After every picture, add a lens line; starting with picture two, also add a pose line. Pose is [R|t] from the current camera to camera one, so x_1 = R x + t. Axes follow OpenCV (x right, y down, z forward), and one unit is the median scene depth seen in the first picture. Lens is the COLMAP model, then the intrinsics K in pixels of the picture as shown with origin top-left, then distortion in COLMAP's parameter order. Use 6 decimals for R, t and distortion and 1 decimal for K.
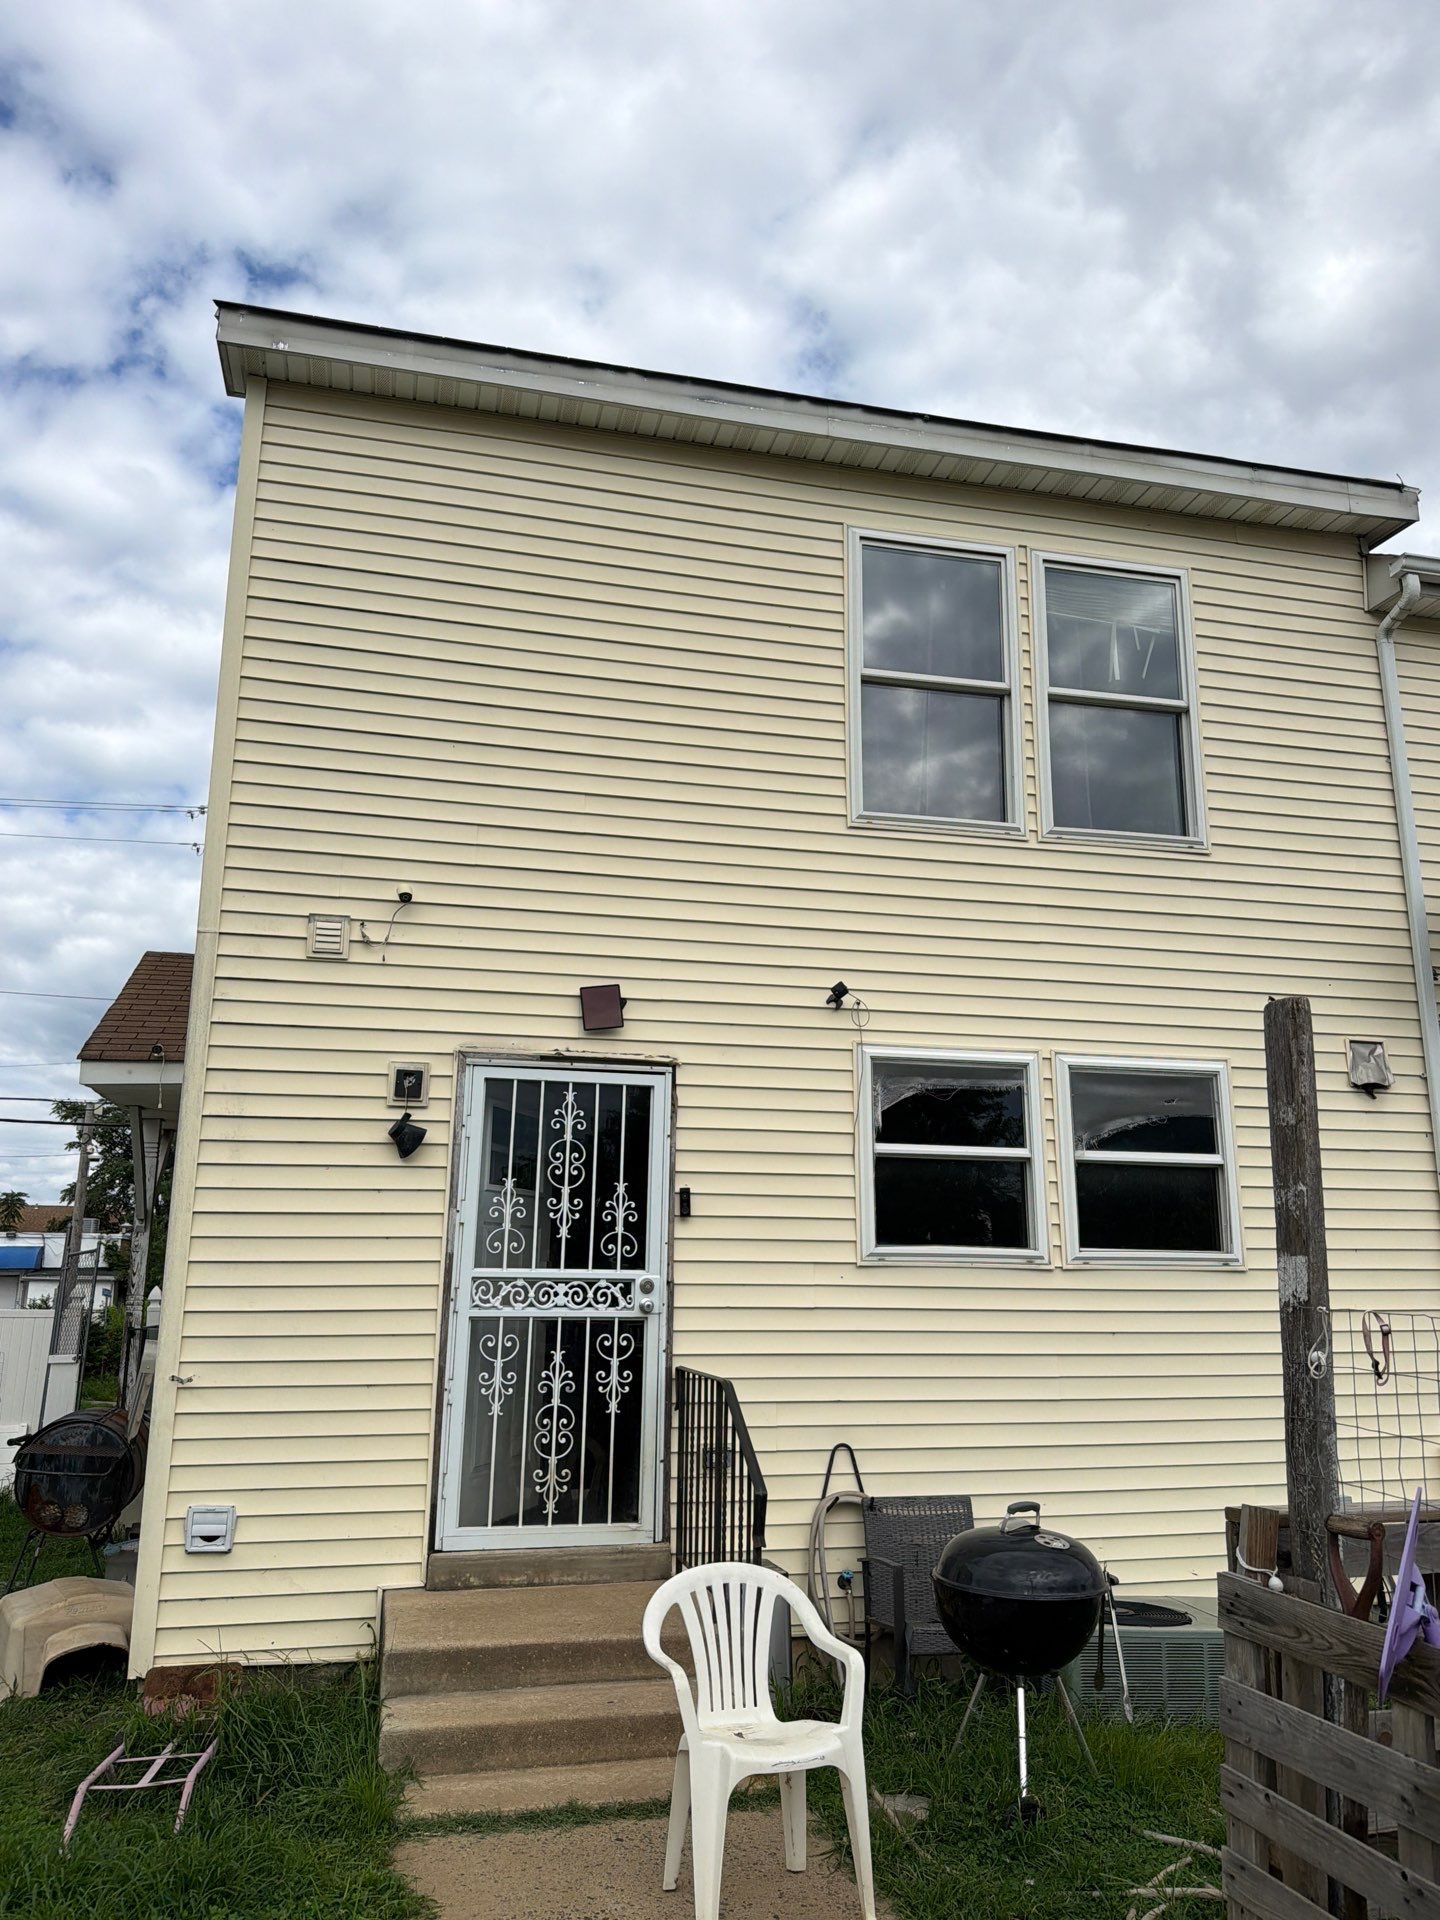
lens RADIAL K [[1322.0, 0, 727.8], [0, 1322.0, 963.4], [0, 0, 1]] dist [0.122523, -0.229822]
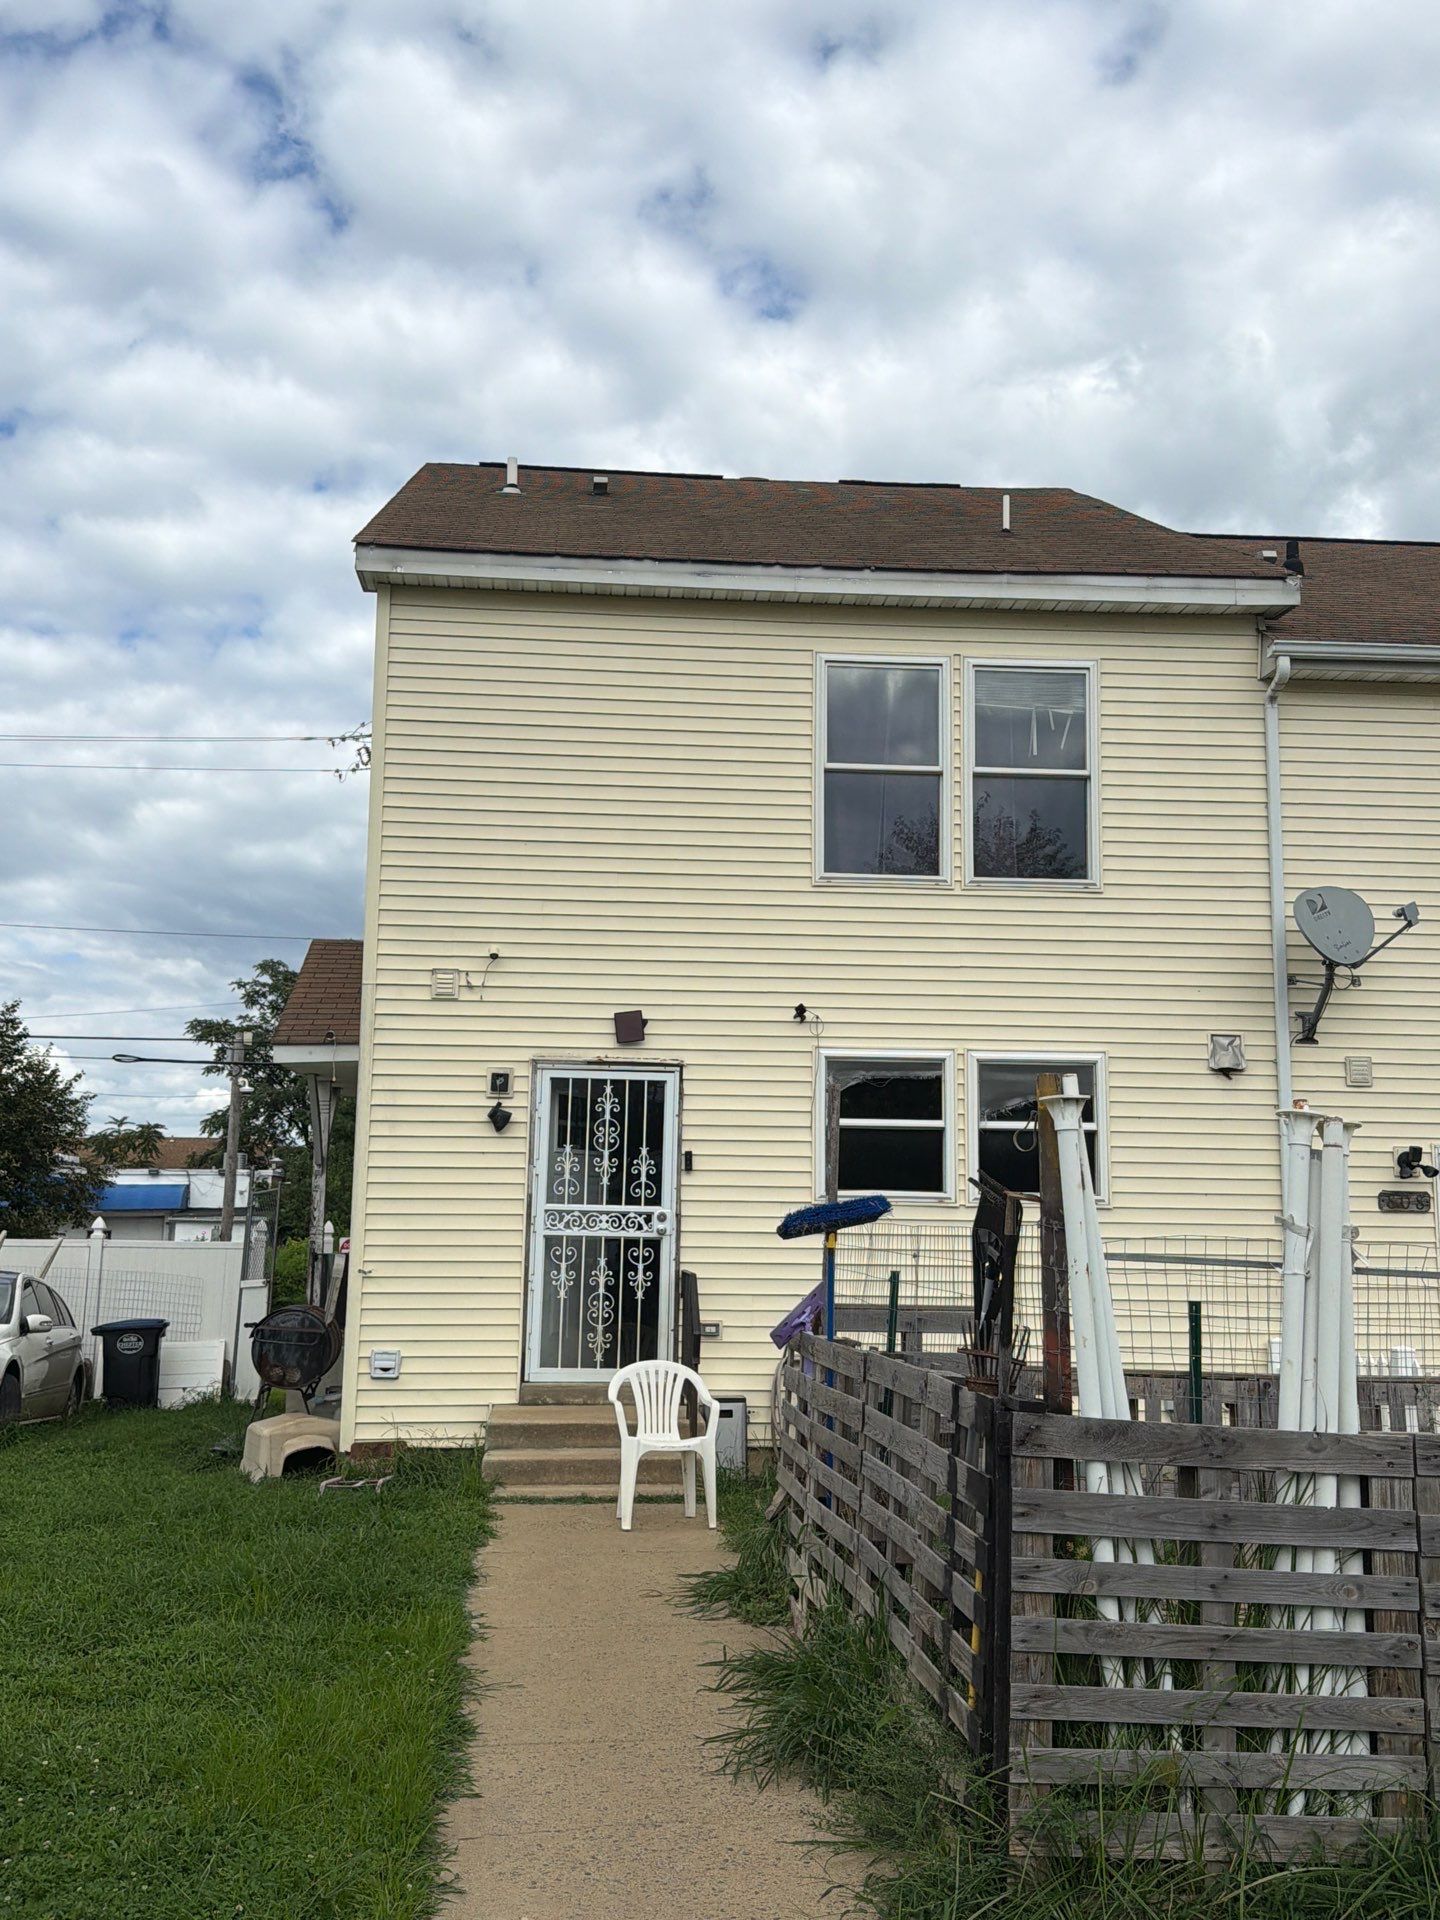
lens RADIAL K [[1609.7, 0, 724.9], [0, 1609.7, 960.8], [0, 0, 1]] dist [0.094734, -0.190775]
pose [[0.989372, -0.016864, -0.144426, 0.270667], [0.026891, 0.997340, 0.067755, -0.159449], [0.142899, -0.070918, 0.987193, -0.733546]]
